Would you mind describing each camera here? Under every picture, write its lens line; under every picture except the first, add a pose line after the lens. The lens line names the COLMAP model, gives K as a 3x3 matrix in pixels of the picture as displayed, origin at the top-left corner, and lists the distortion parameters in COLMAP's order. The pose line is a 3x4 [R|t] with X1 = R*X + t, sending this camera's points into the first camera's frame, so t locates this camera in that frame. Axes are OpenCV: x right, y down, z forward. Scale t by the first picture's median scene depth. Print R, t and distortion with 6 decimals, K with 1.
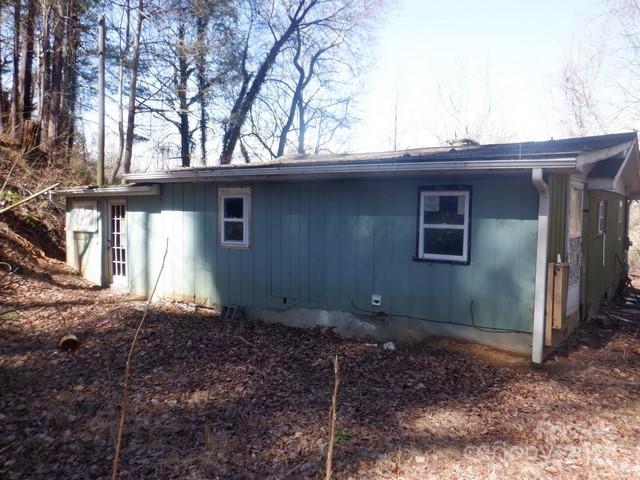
lens RADIAL K [[560.9, 0, 320.0], [0, 560.9, 240.0], [0, 0, 1]] dist [-0.001019, -0.009688]
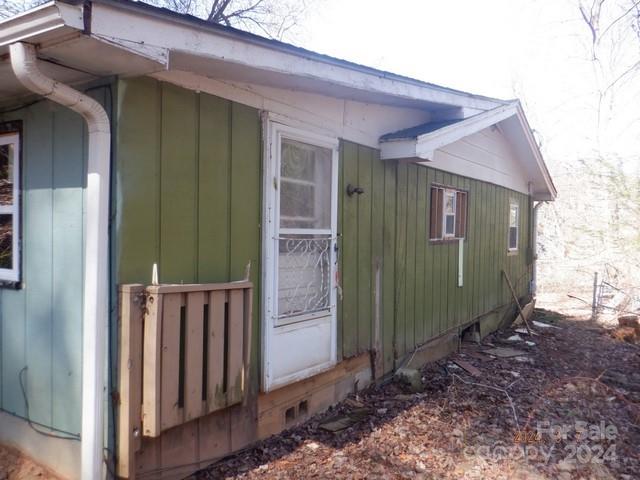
lens RADIAL K [[560.9, 0, 320.0], [0, 560.9, 240.0], [0, 0, 1]] dist [-0.001019, -0.009688]
pose [[0.999402, -0.002682, 0.034479, 0.501051], [0.003879, 0.999391, -0.034692, 0.020617], [-0.034365, 0.034805, 0.998803, 0.517855]]
